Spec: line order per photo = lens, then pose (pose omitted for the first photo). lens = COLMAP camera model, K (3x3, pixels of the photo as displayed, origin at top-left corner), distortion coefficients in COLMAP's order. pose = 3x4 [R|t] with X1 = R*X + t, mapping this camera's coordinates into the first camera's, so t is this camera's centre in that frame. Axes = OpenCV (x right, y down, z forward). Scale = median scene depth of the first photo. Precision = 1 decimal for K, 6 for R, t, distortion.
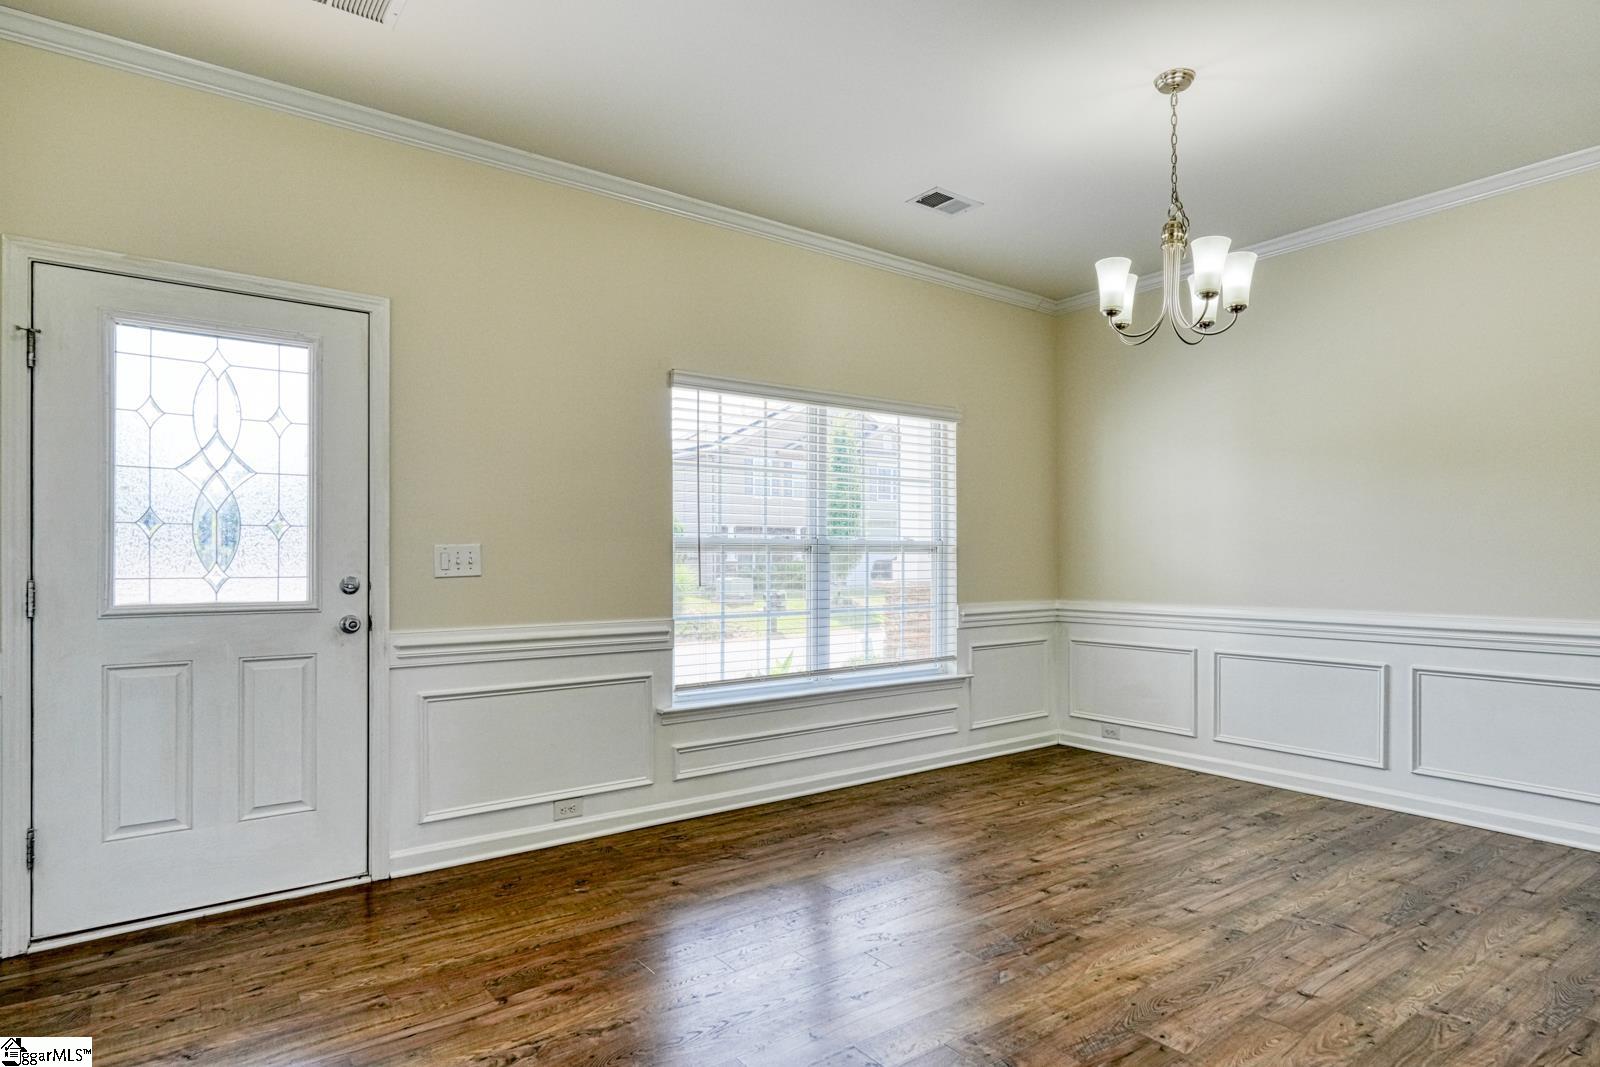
lens RADIAL K [[889.8, 0, 854.1], [0, 889.8, 556.5], [0, 0, 1]] dist [0.001985, -0.000107]
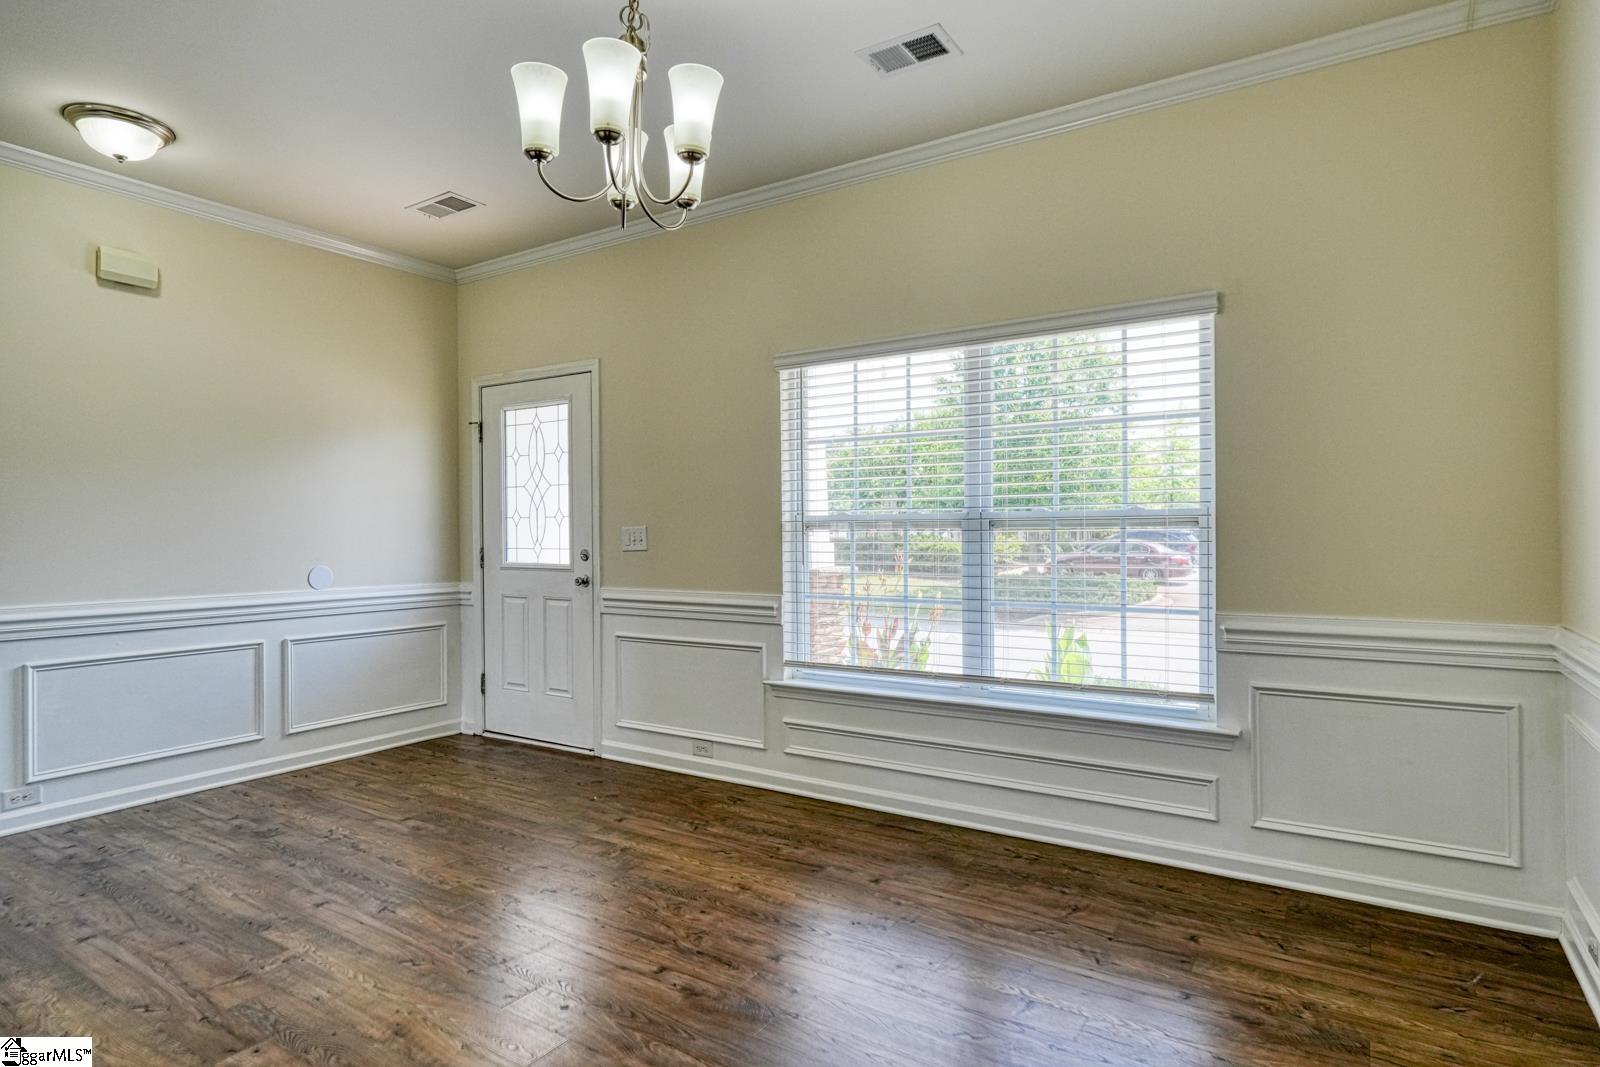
lens RADIAL K [[895.3, 0, 790.6], [0, 895.3, 535.2], [0, 0, 1]] dist [0.002099, 0.000578]
pose [[0.307947, 0.001562, -0.951402, 0.856343], [0.007106, 0.999967, 0.003942, -0.004332], [0.951377, -0.007975, 0.307926, 0.752165]]
